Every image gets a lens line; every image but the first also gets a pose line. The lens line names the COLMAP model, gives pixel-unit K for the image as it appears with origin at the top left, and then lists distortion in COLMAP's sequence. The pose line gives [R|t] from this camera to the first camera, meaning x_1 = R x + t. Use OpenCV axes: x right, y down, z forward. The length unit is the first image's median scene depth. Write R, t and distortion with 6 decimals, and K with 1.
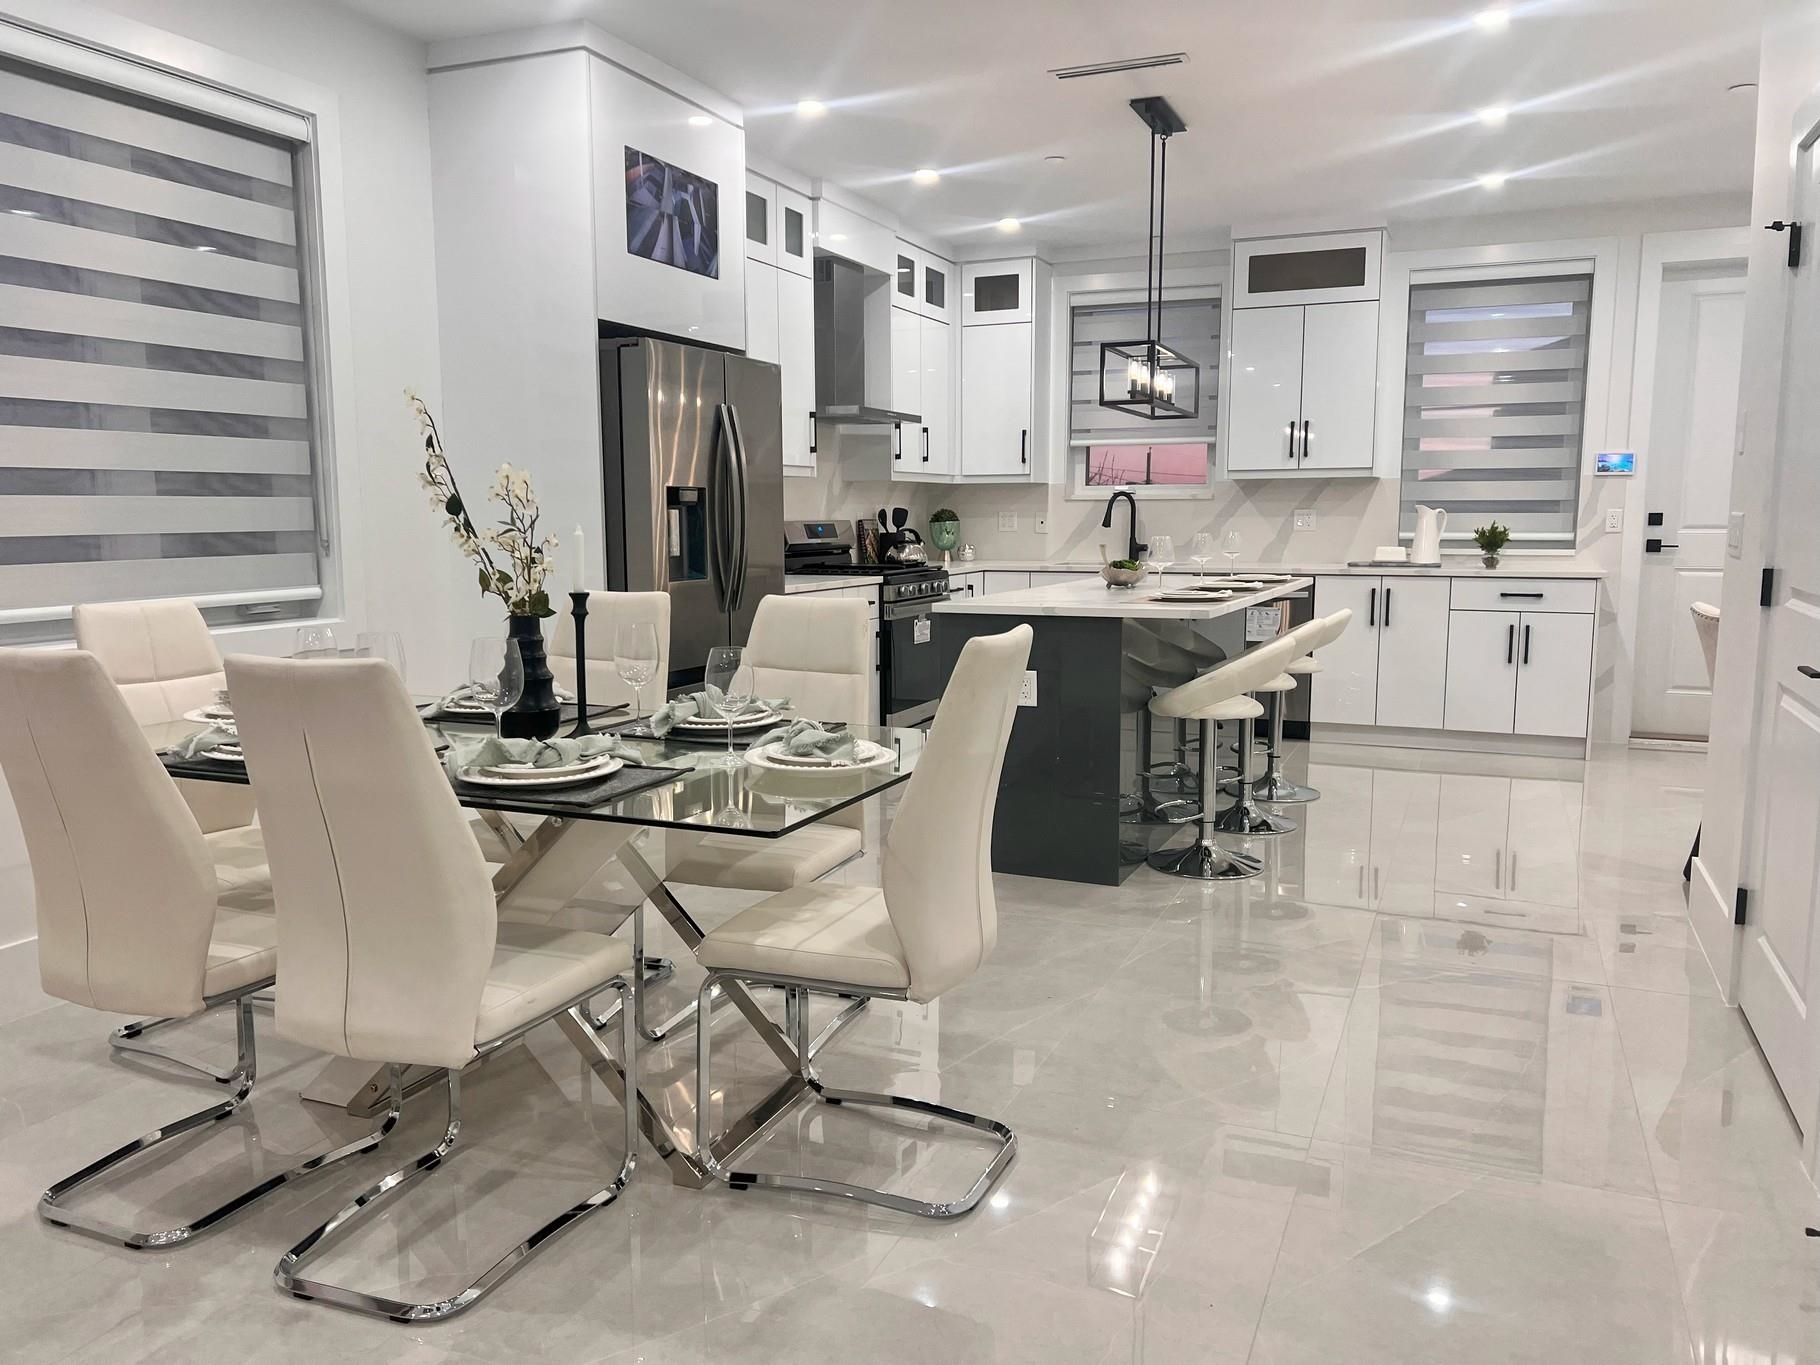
lens RADIAL K [[1349.5, 0, 919.9], [0, 1349.5, 687.4], [0, 0, 1]] dist [0.067043, -0.073776]
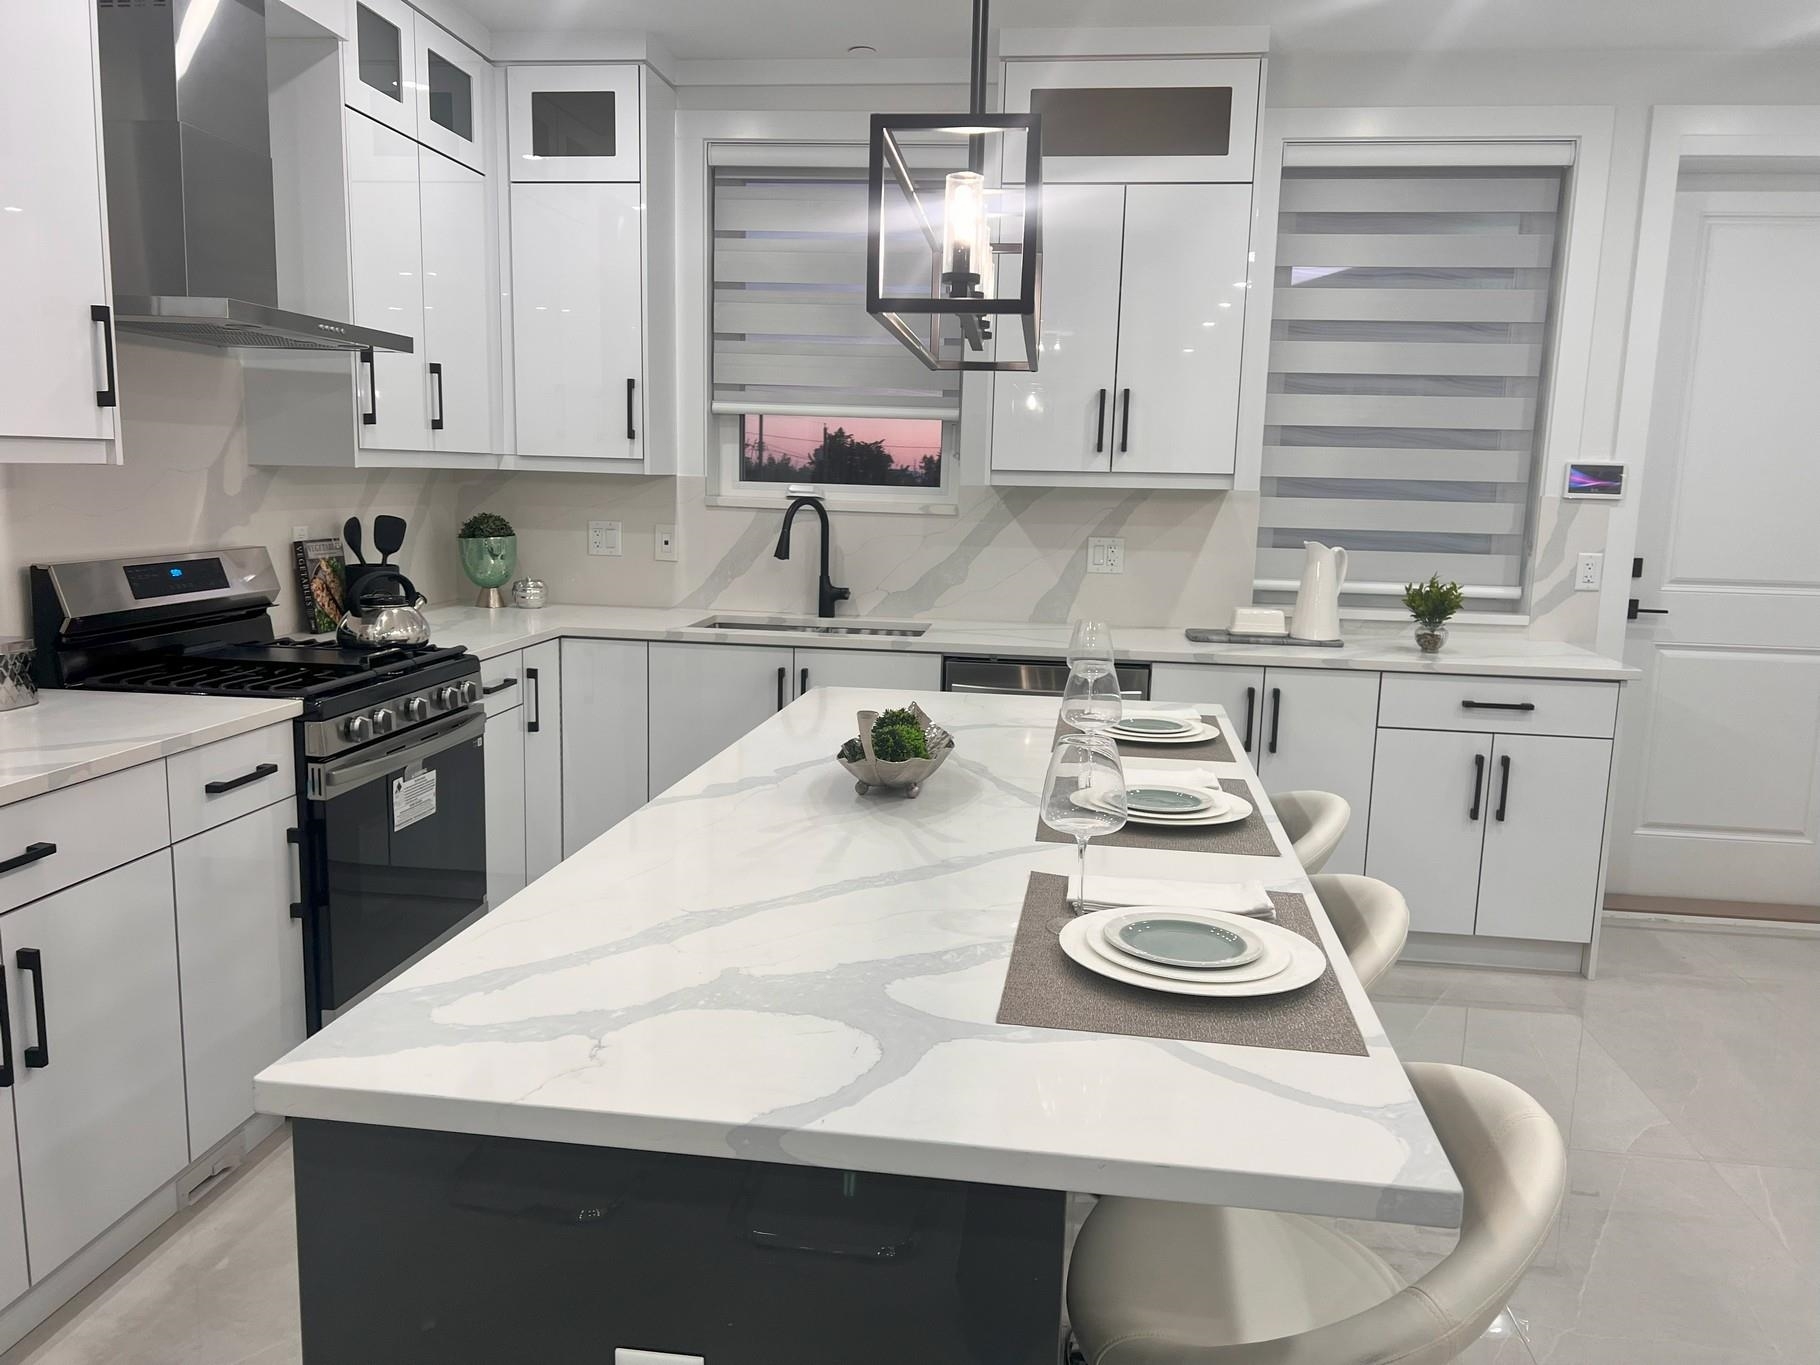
lens RADIAL K [[1349.5, 0, 911.2], [0, 1349.5, 686.8], [0, 0, 1]] dist [0.067043, -0.073776]
pose [[0.961213, -0.014954, 0.275400, 0.035576], [0.006298, 0.999459, 0.032288, -0.088944], [-0.275734, -0.029301, 0.960787, 0.470030]]
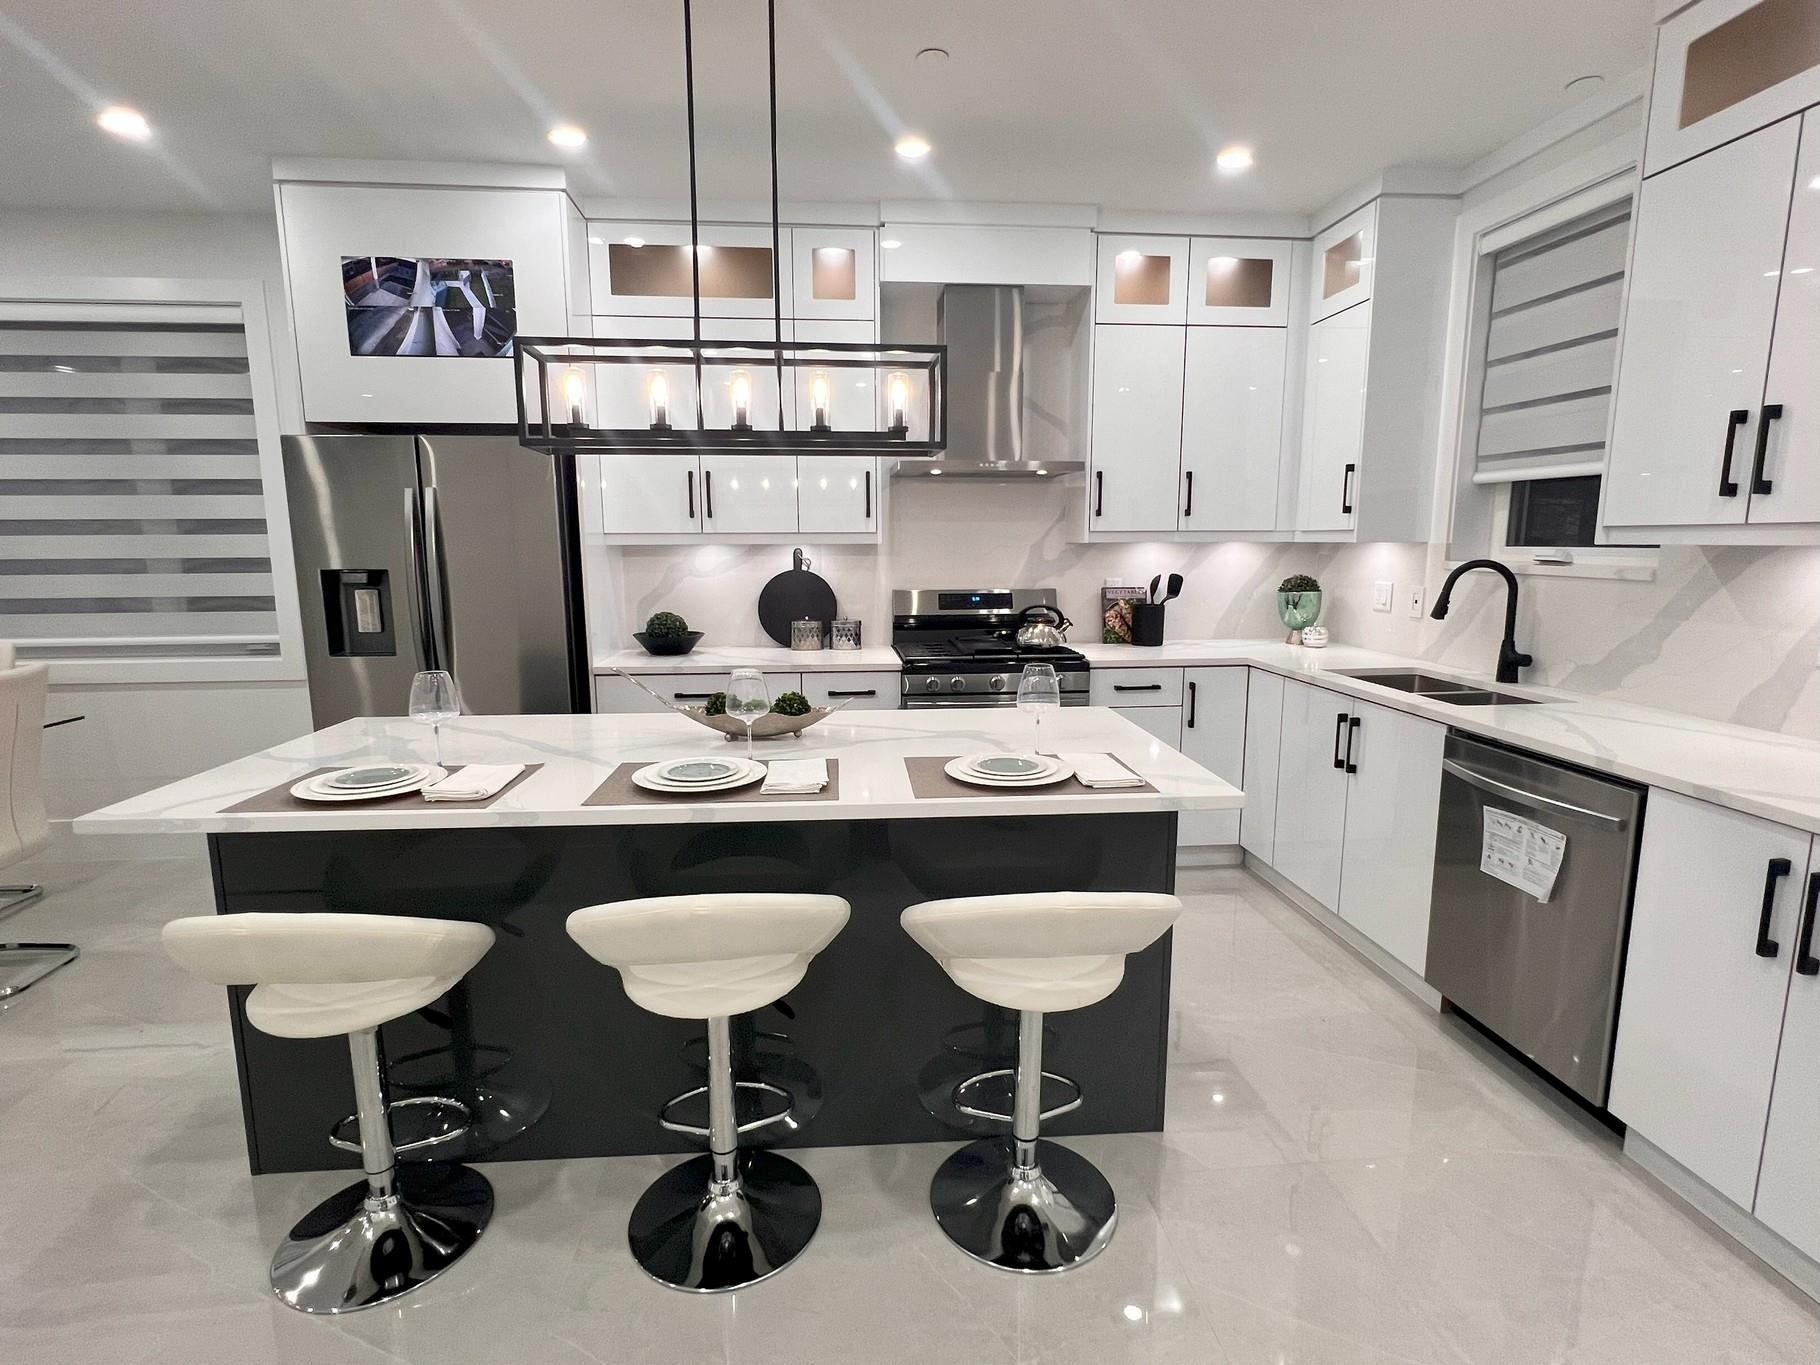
lens RADIAL K [[895.8, 0, 906.2], [0, 895.8, 678.2], [0, 0, 1]] dist [-0.001932, 0.000582]
pose [[0.466399, 0.136236, -0.874020, 0.411338], [-0.112931, 0.989154, 0.093920, -0.111522], [0.877336, 0.054899, 0.476726, 0.659269]]
